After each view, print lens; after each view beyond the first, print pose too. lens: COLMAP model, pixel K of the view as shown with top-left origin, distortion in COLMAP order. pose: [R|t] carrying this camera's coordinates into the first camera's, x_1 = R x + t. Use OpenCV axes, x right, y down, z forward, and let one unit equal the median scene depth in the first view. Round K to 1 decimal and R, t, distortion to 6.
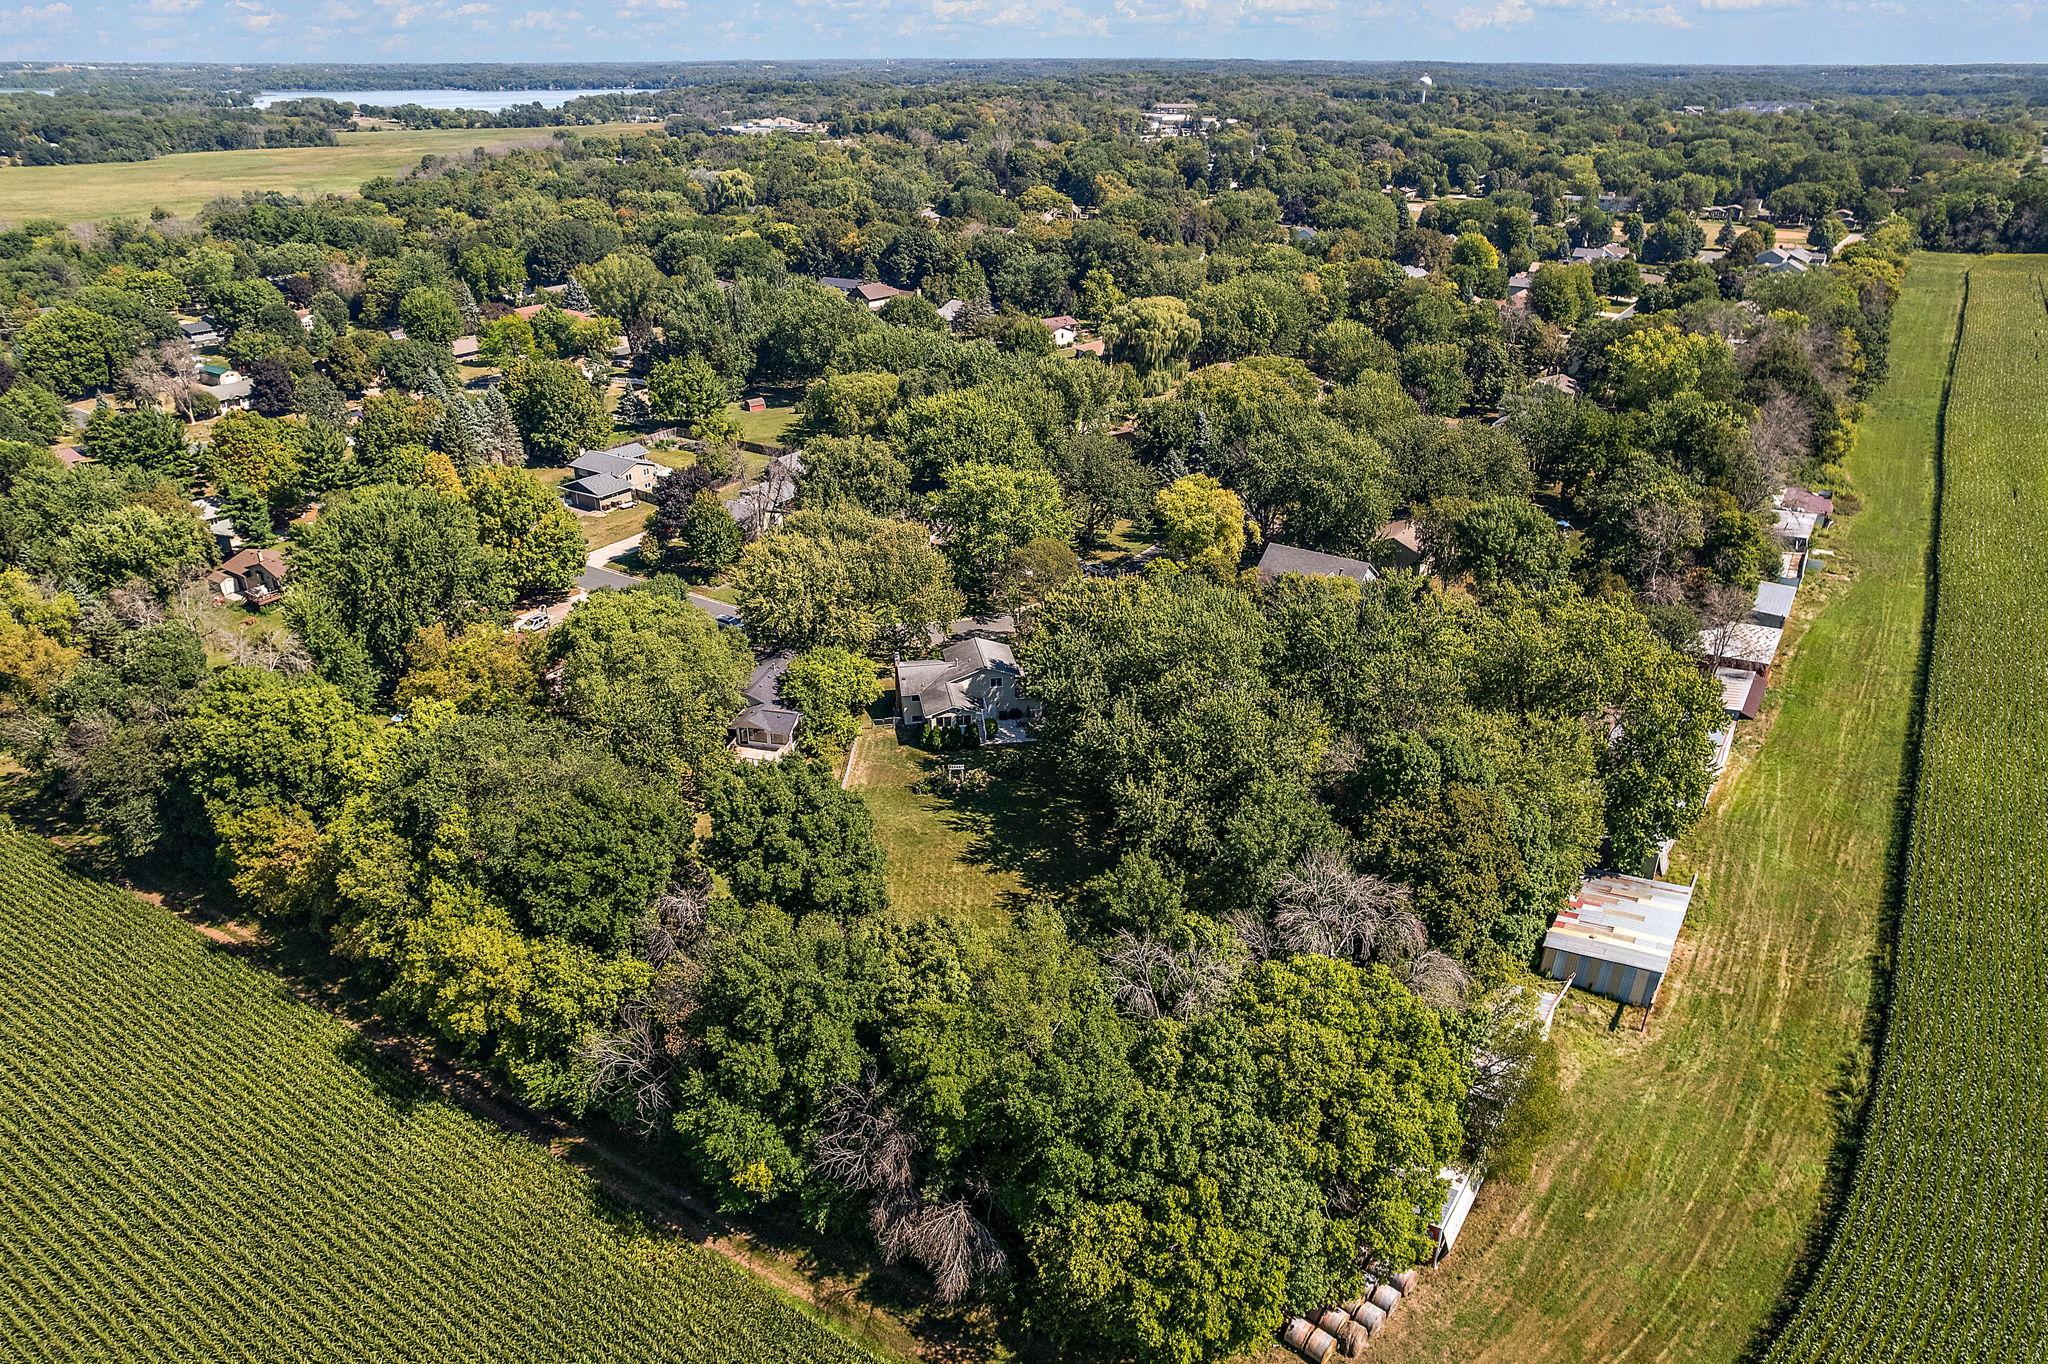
lens RADIAL K [[1353.8, 0, 1024.0], [0, 1353.8, 682.0], [0, 0, 1]] dist [-0.087905, 0.077171]
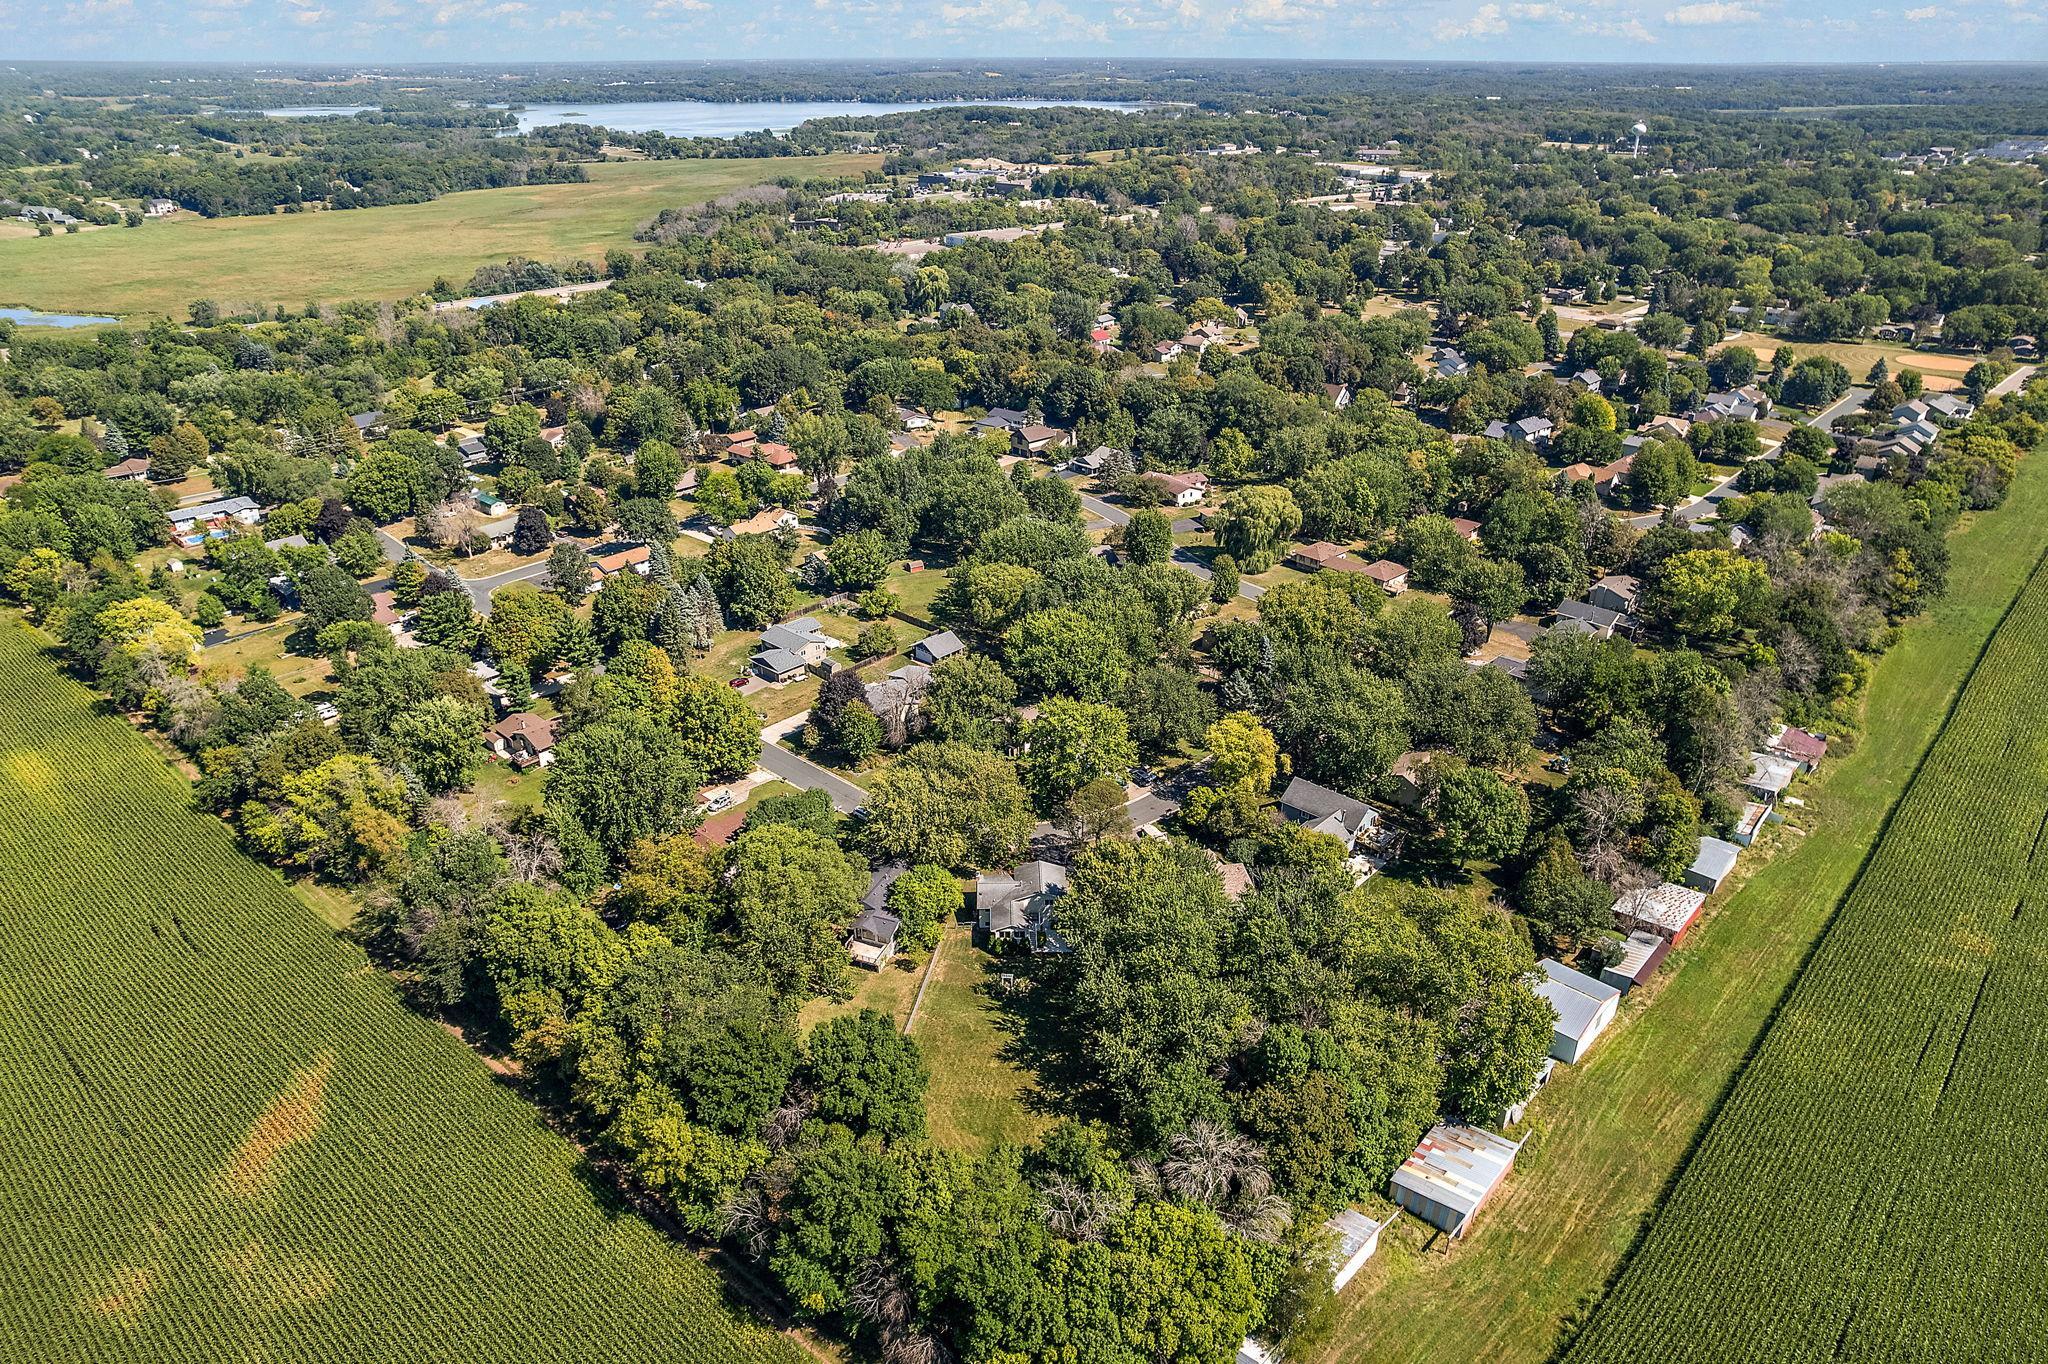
lens RADIAL K [[1353.8, 0, 1024.0], [0, 1353.8, 682.0], [0, 0, 1]] dist [-0.087905, 0.077171]
pose [[0.988220, 0.066258, -0.137951, 0.140532], [-0.065063, 0.997794, 0.013159, -0.263432], [0.138519, -0.004029, 0.990352, -0.360687]]
